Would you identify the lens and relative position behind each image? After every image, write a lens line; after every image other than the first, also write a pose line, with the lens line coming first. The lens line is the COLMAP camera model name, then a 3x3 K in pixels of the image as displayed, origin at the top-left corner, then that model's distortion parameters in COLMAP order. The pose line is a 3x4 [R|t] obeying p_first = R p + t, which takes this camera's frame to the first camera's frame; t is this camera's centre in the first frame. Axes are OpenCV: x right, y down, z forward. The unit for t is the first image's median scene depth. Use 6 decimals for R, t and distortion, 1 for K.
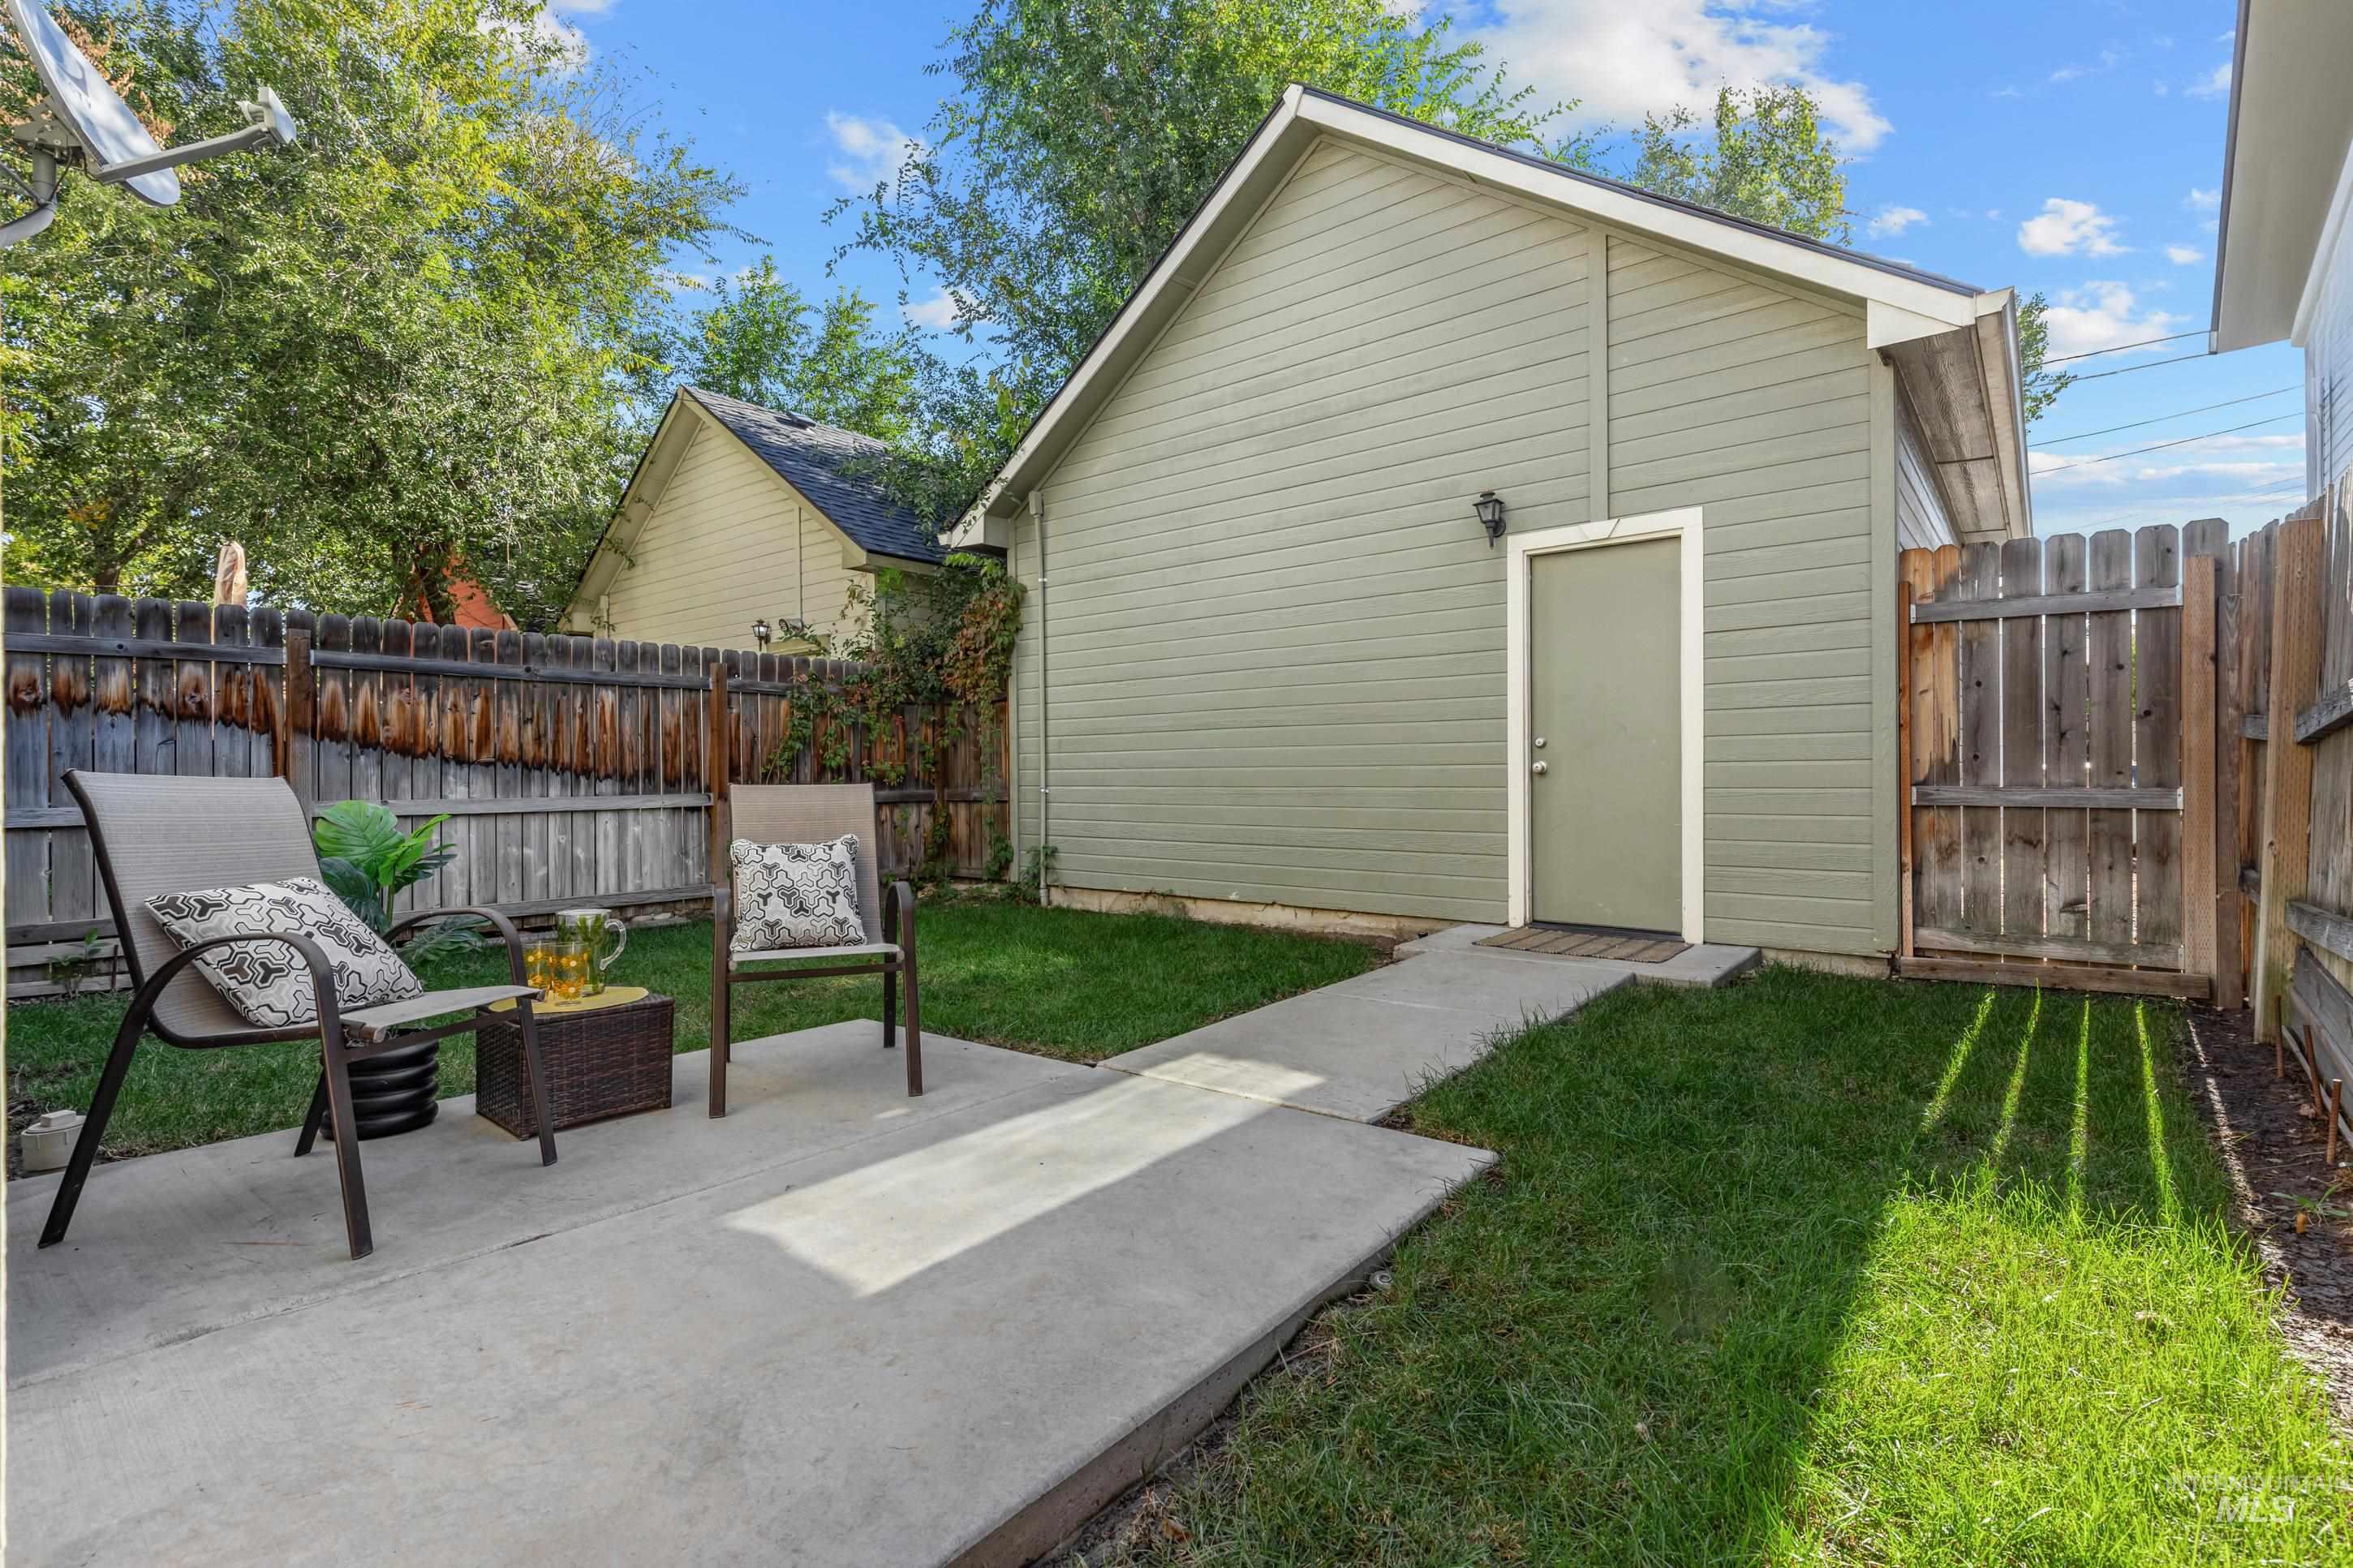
lens RADIAL K [[1077.9, 0, 1176.2], [0, 1077.9, 781.1], [0, 0, 1]] dist [0.017942, -0.000020]
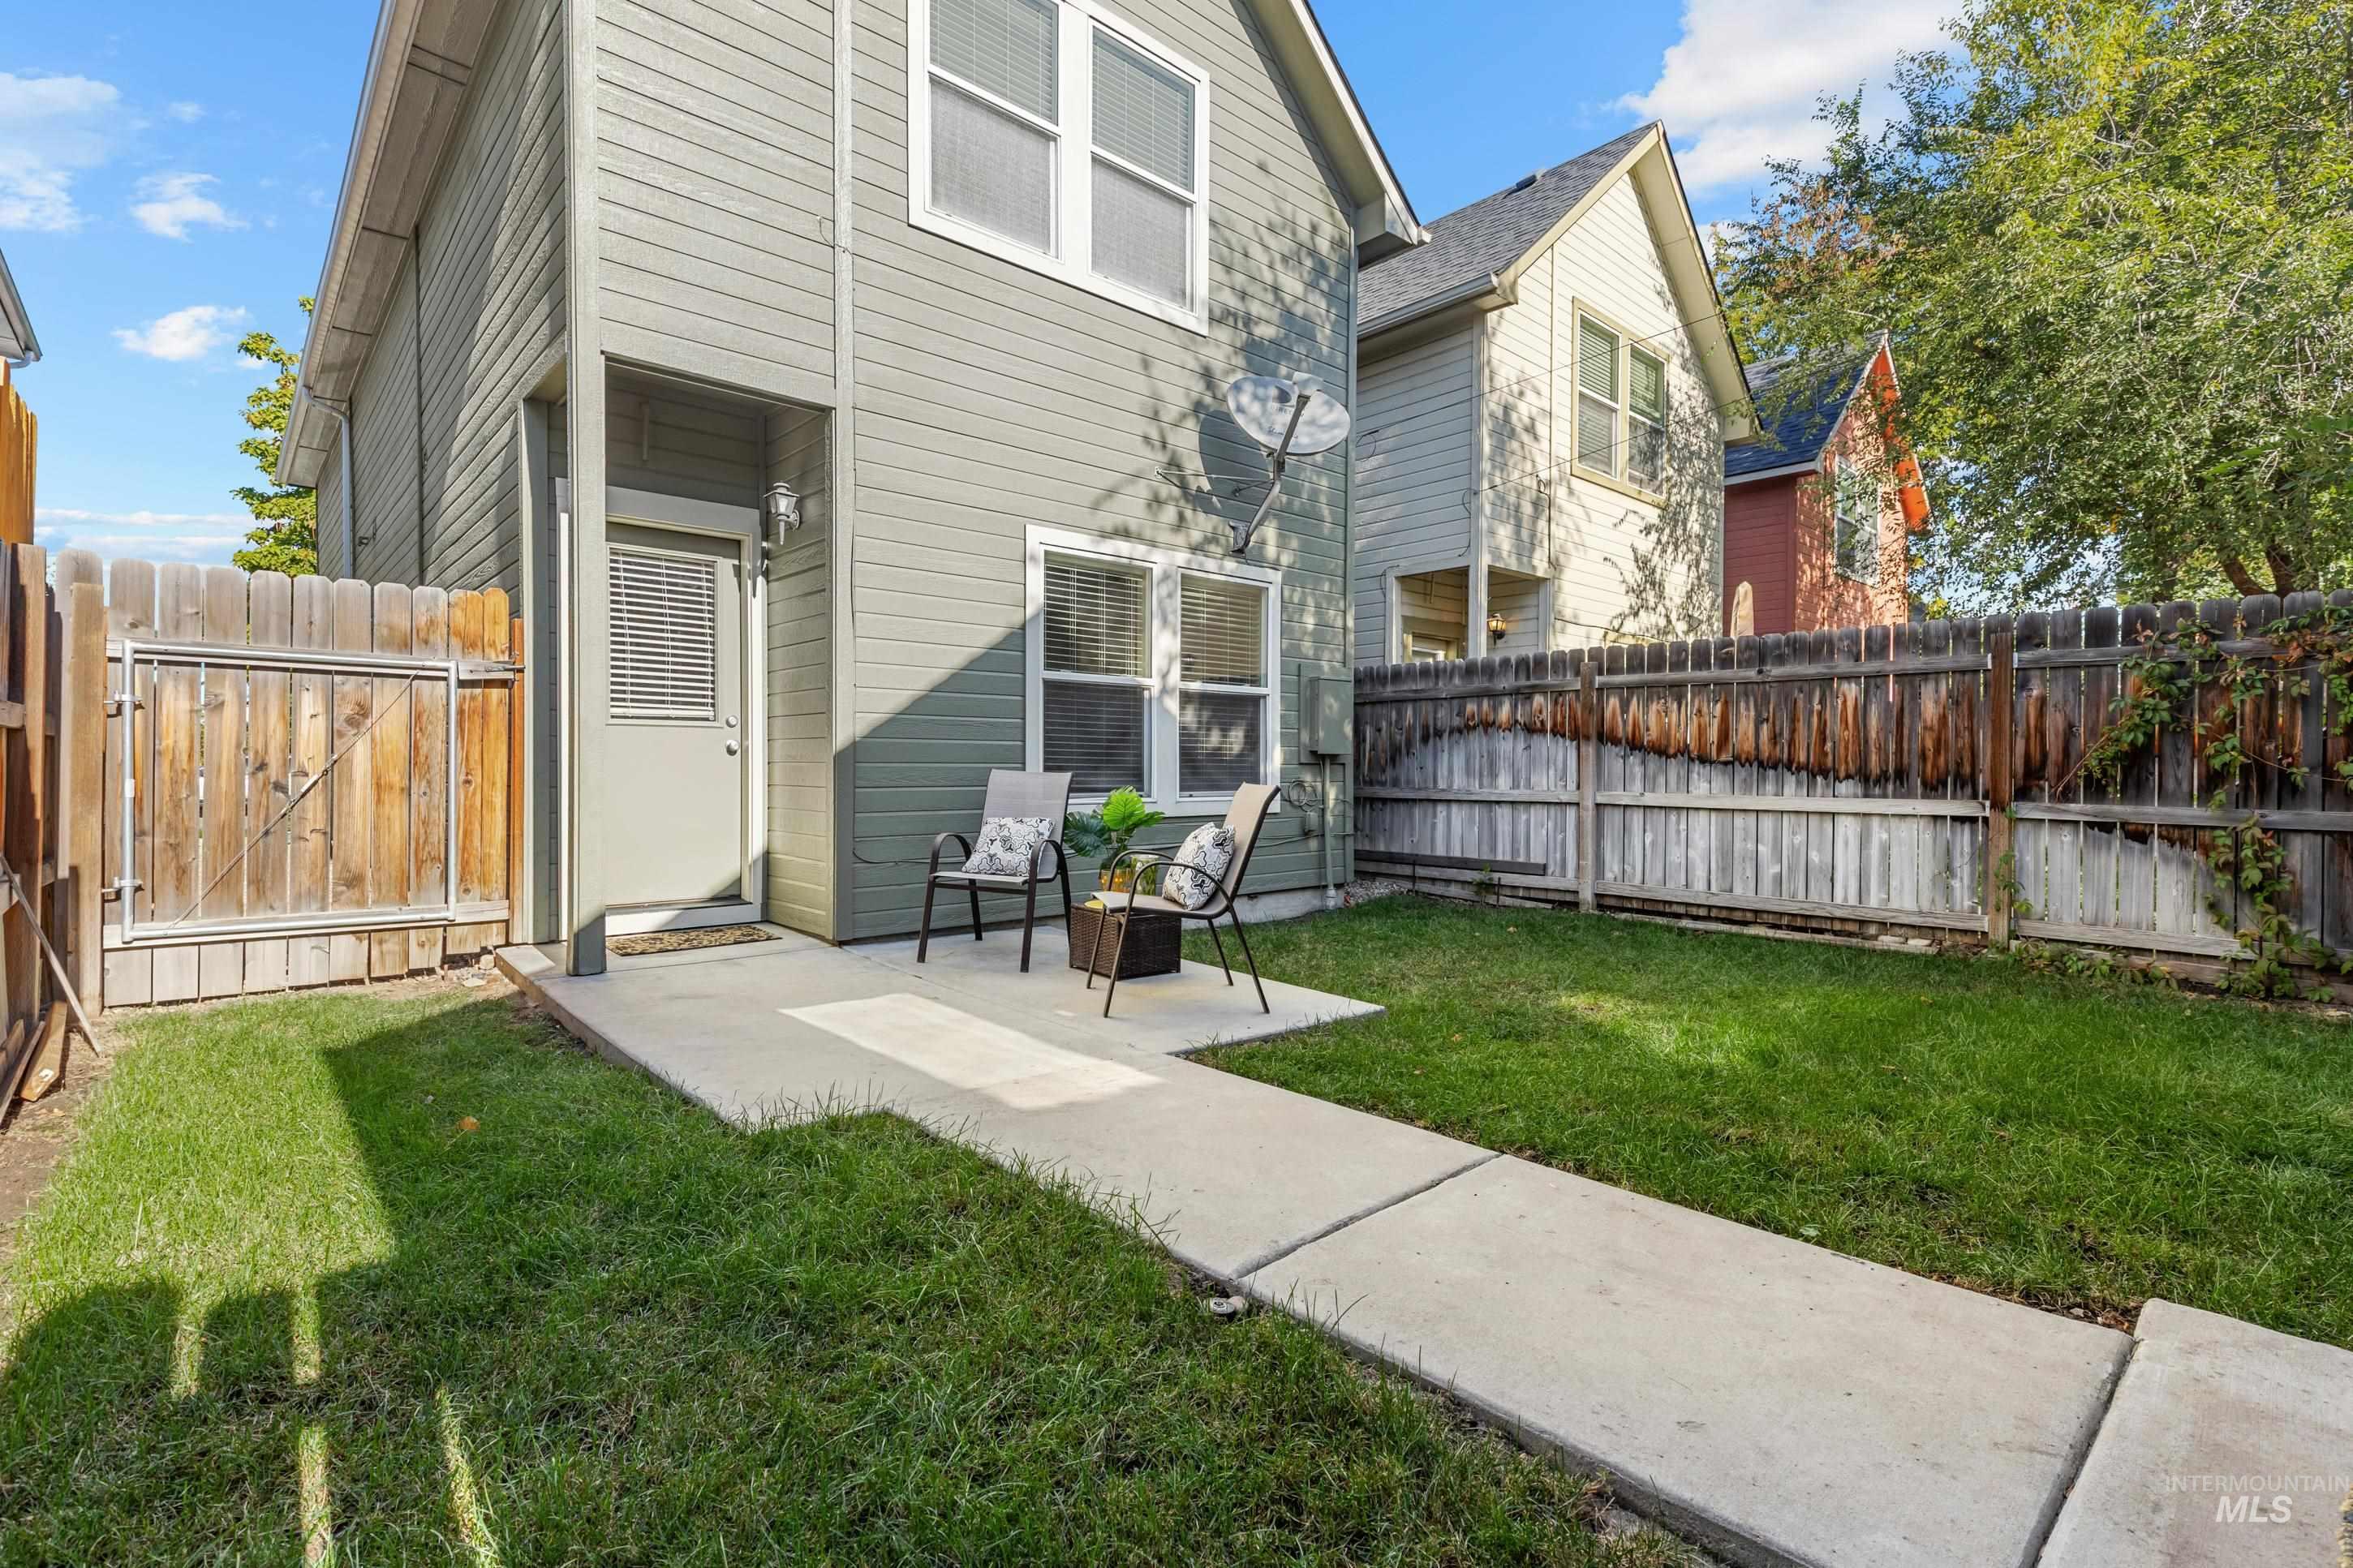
lens RADIAL K [[1077.9, 0, 1176.4], [0, 1077.9, 770.9], [0, 0, 1]] dist [0.017942, -0.000020]
pose [[-0.165279, 0.015802, -0.986120, 0.515337], [-0.011674, 0.999770, 0.017977, -0.020618], [0.986178, 0.014483, -0.165057, 0.629163]]
